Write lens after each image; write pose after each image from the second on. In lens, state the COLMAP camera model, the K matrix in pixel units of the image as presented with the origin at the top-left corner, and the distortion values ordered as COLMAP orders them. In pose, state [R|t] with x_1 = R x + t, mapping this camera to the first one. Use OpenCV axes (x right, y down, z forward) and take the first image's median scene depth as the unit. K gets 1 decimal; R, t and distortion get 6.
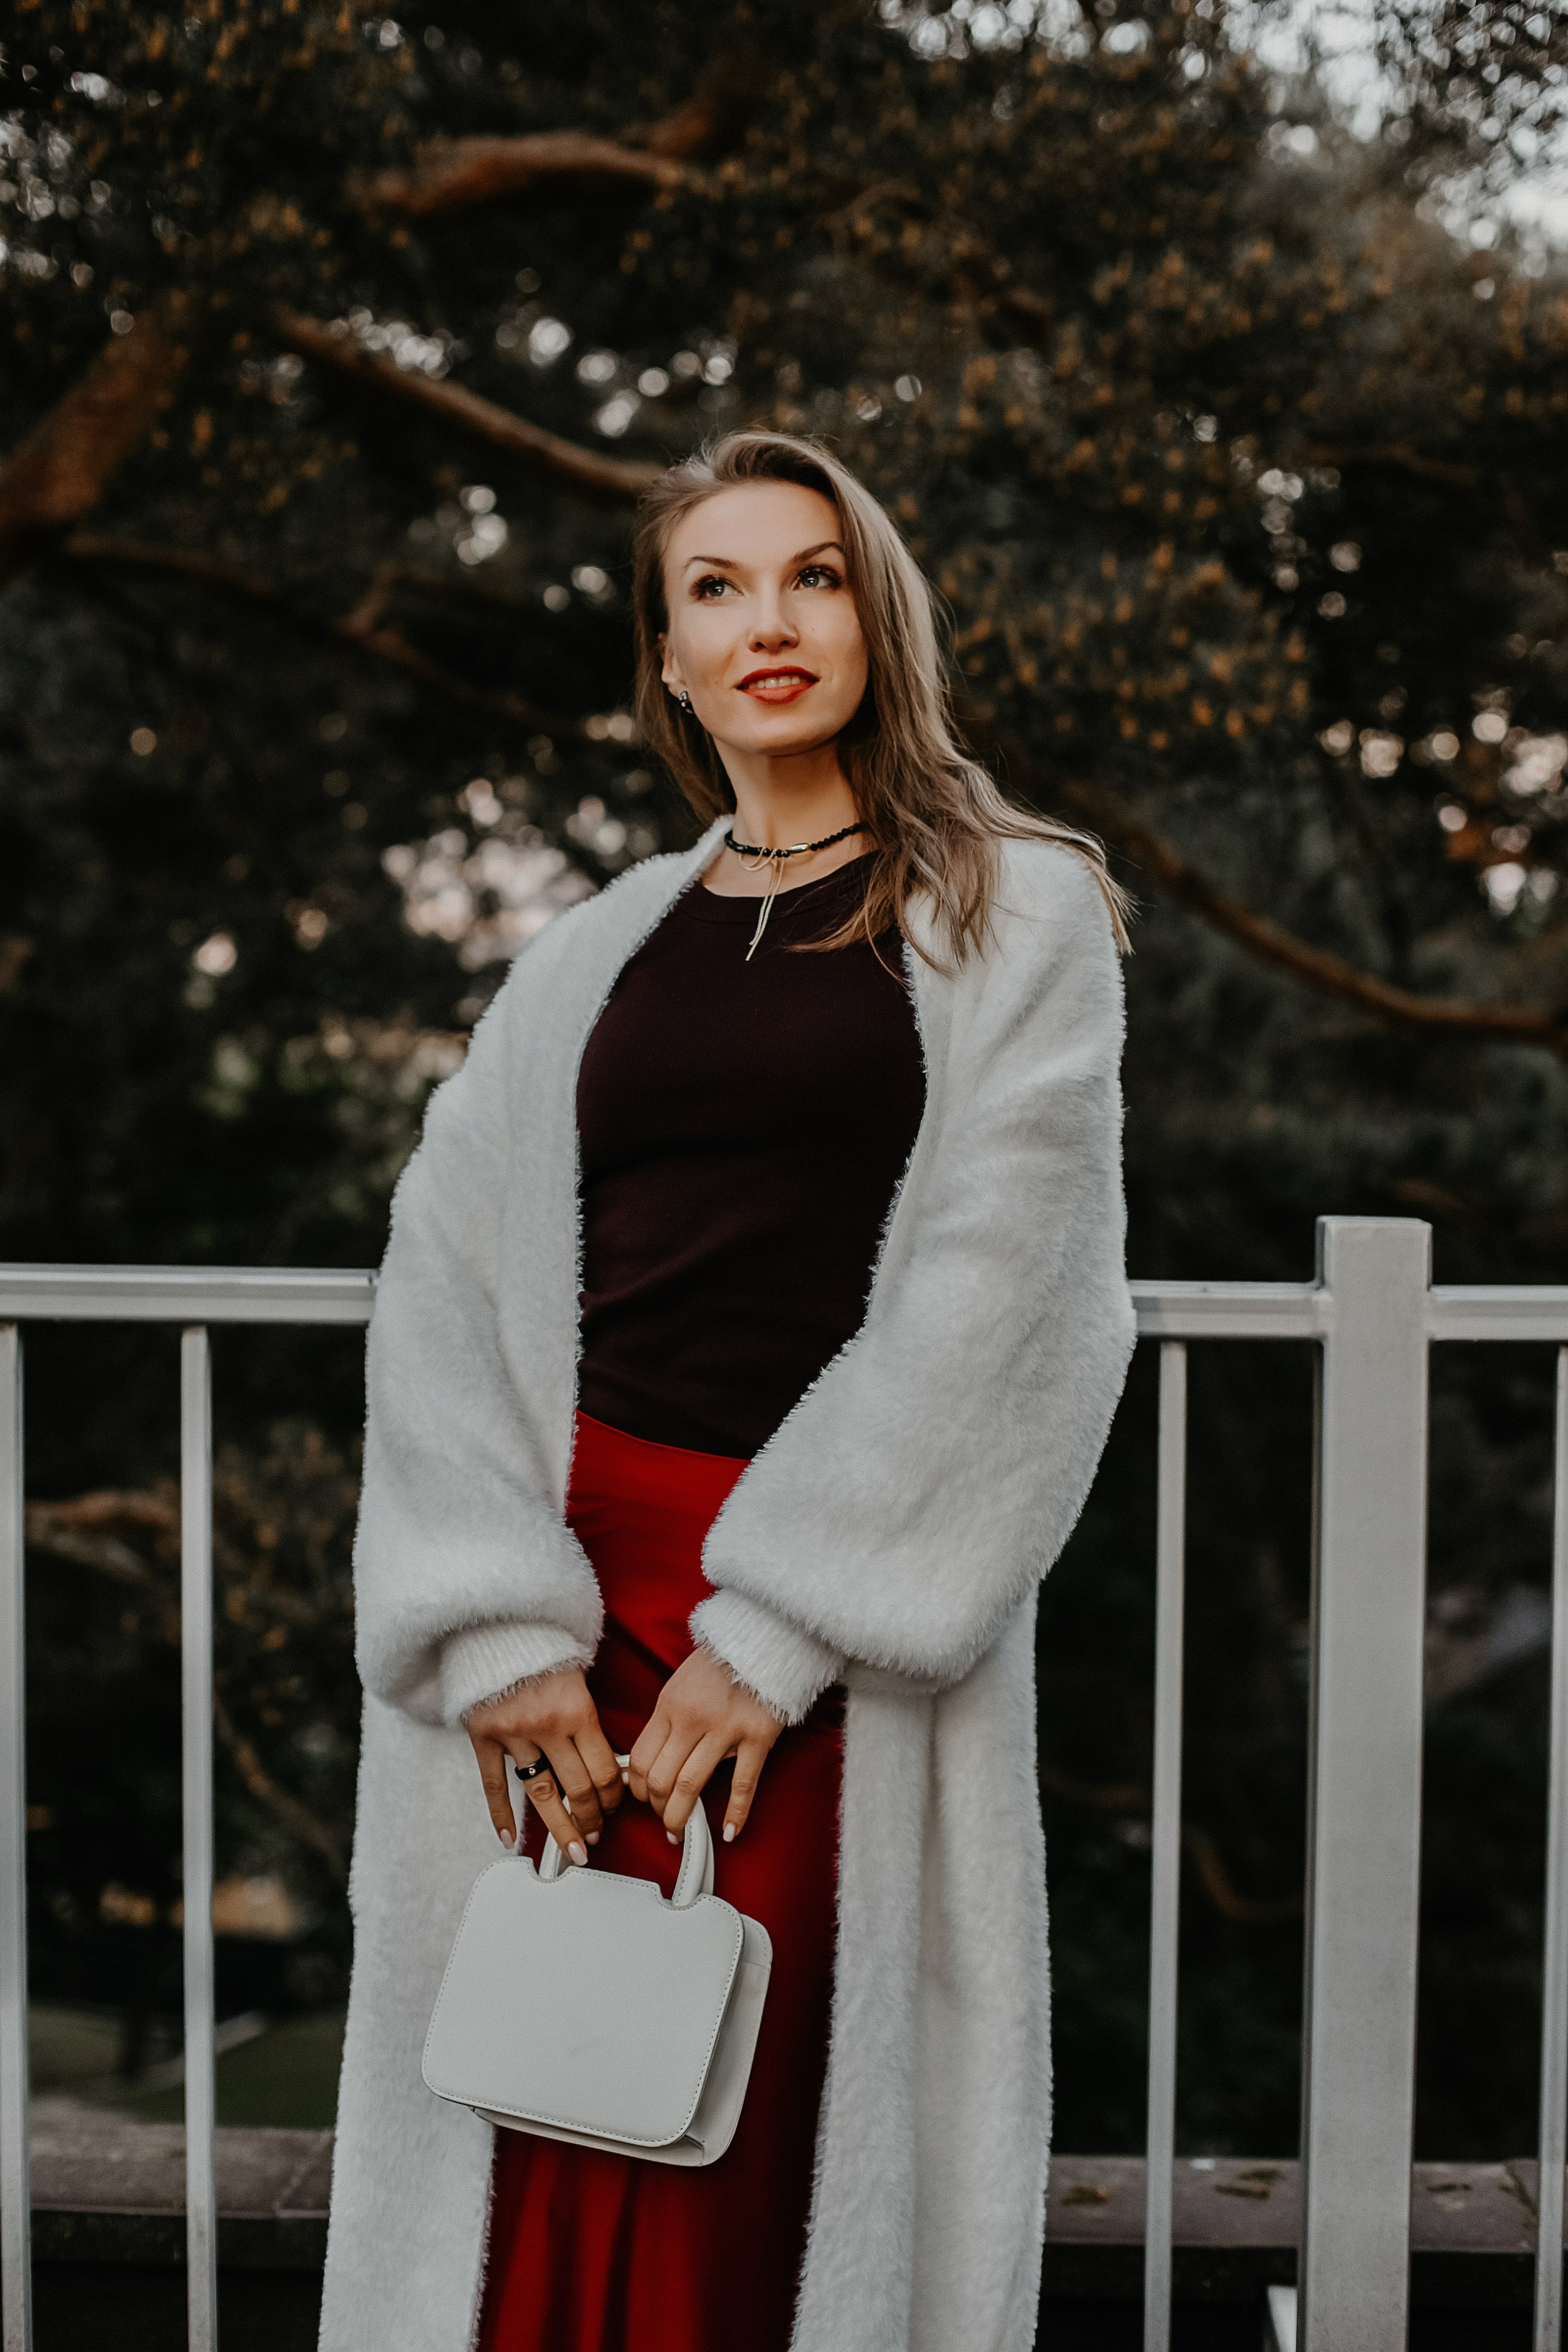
lens RADIAL K [[3777.7, 0, 774.9], [0, 3777.7, 1103.3], [0, 0, 1]] dist [-0.127105, 0.068496]
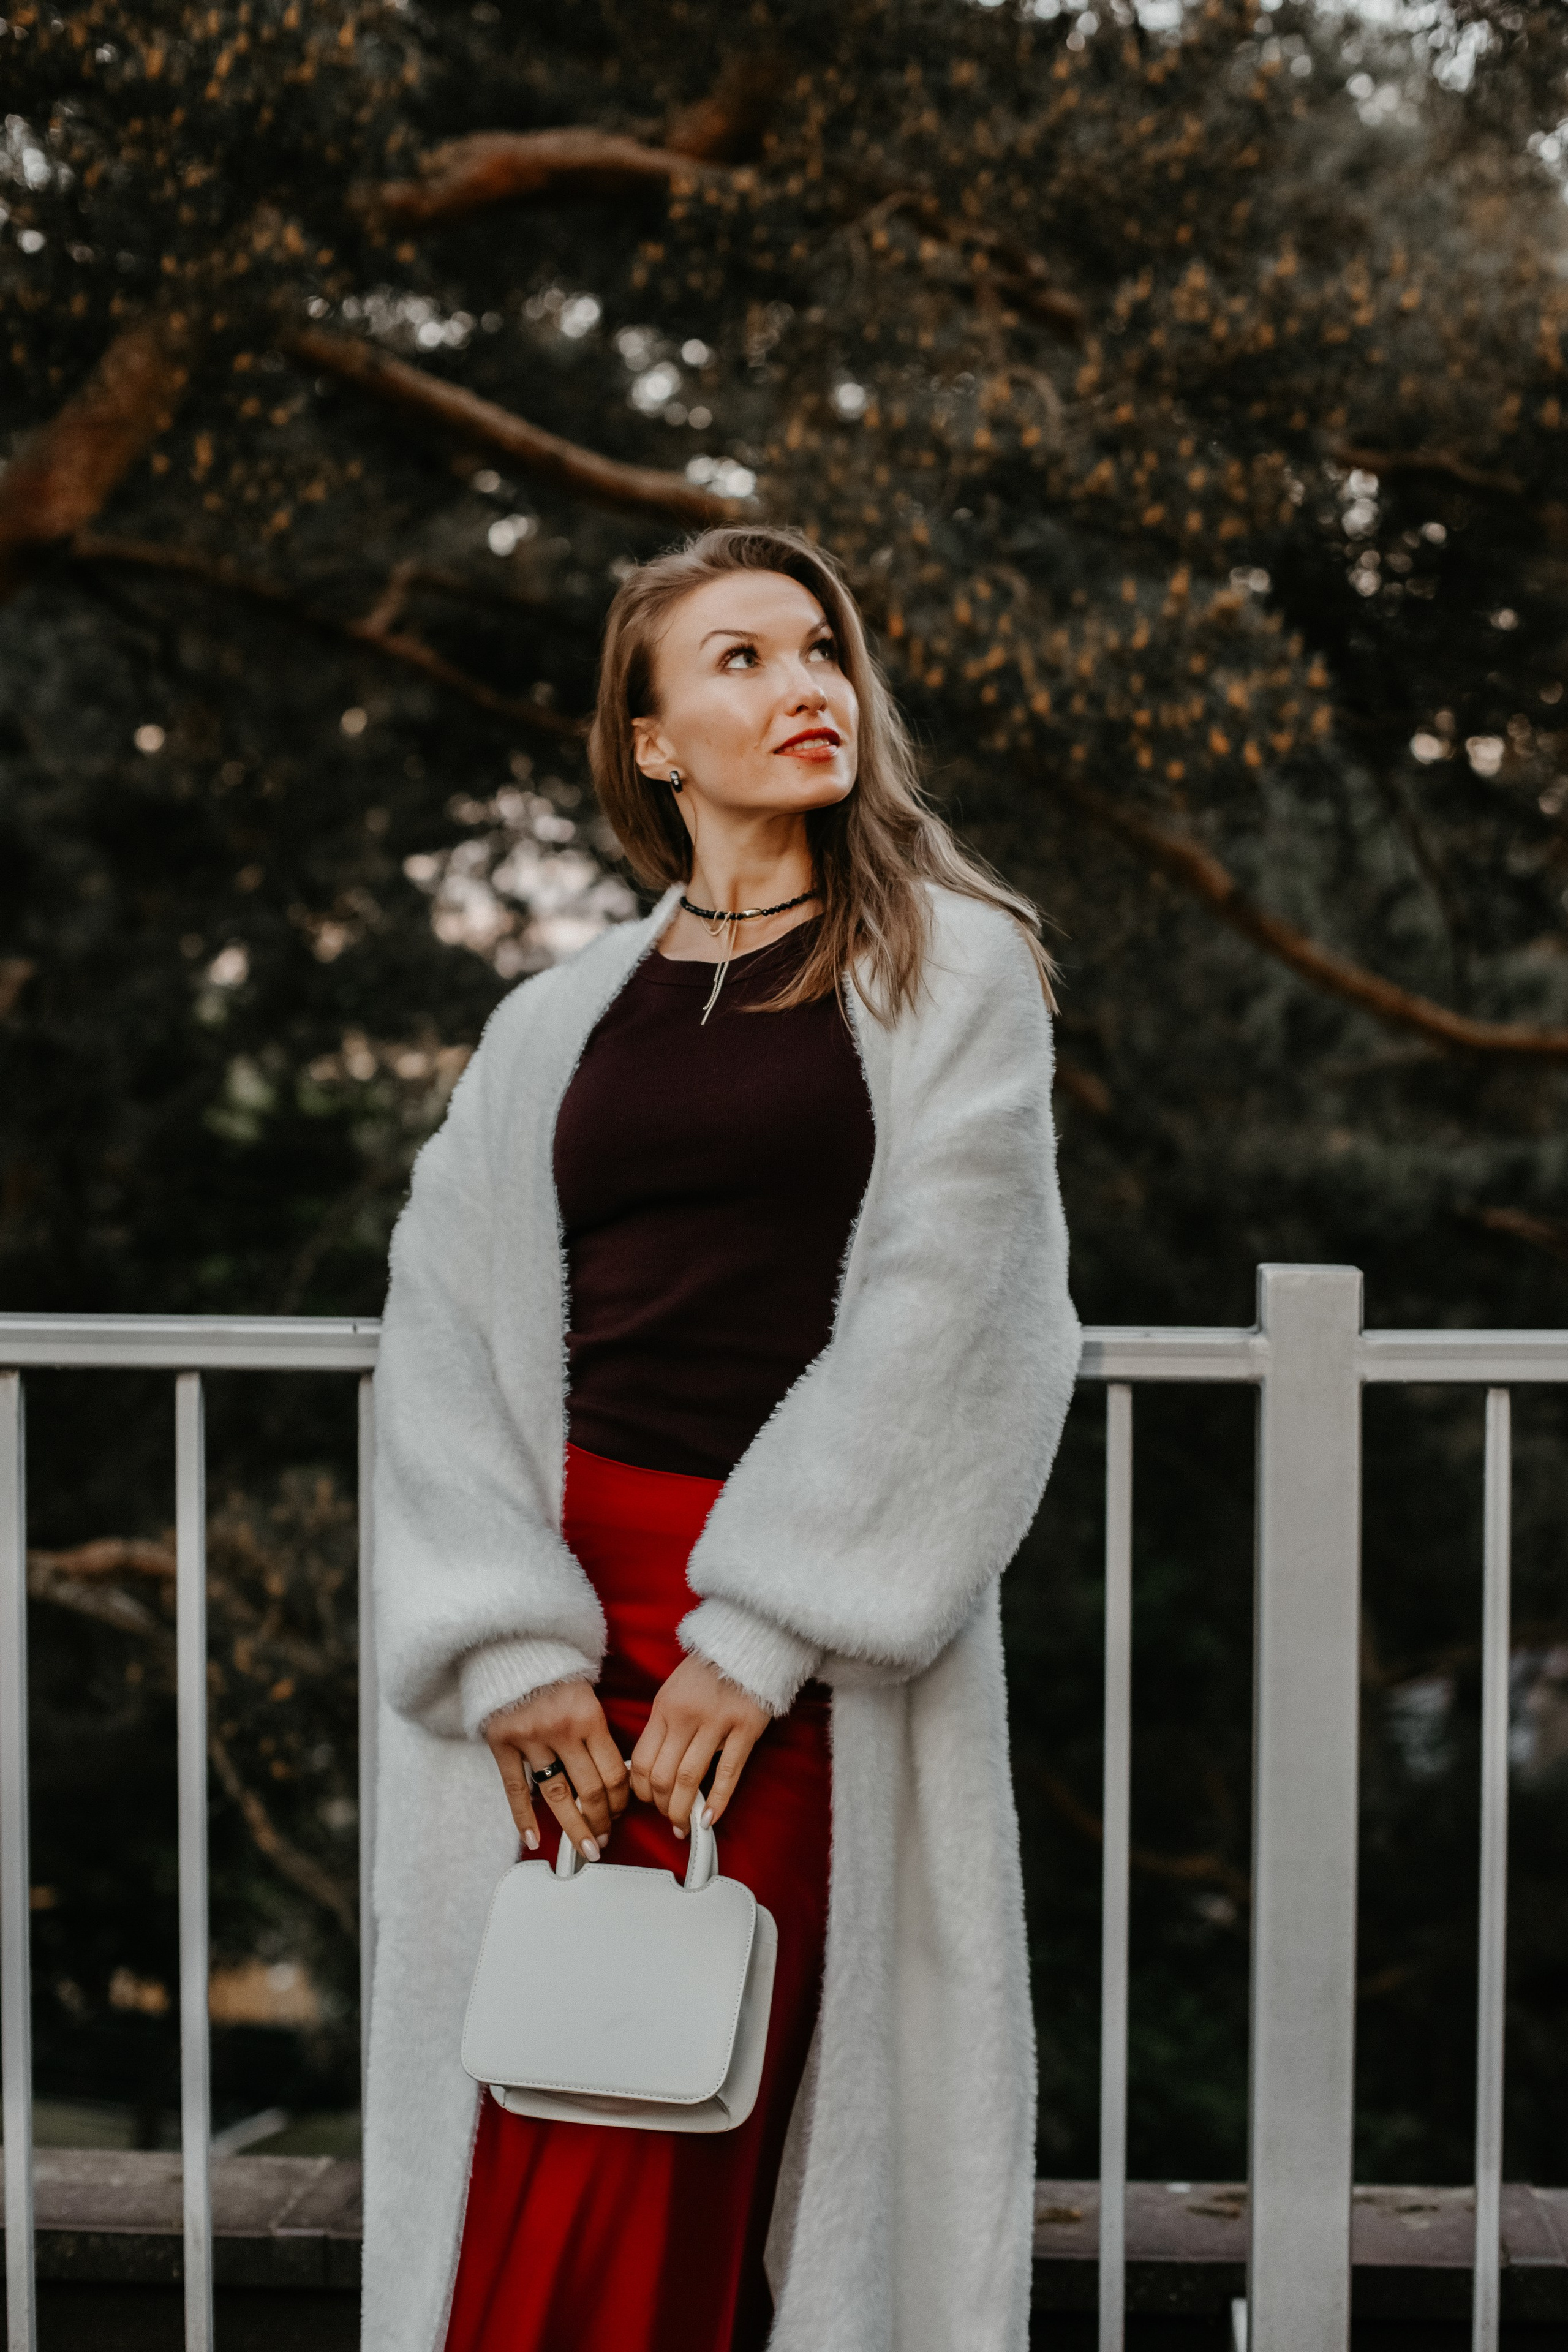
lens RADIAL K [[3351.0, 0, 637.3], [0, 3351.0, 1170.4], [0, 0, 1]] dist [-0.104432, 0.002003]
pose [[0.999860, -0.004094, -0.016197, -0.026291], [0.004066, 0.999990, -0.001740, 0.009602], [0.016204, 0.001674, 0.999867, 0.134513]]
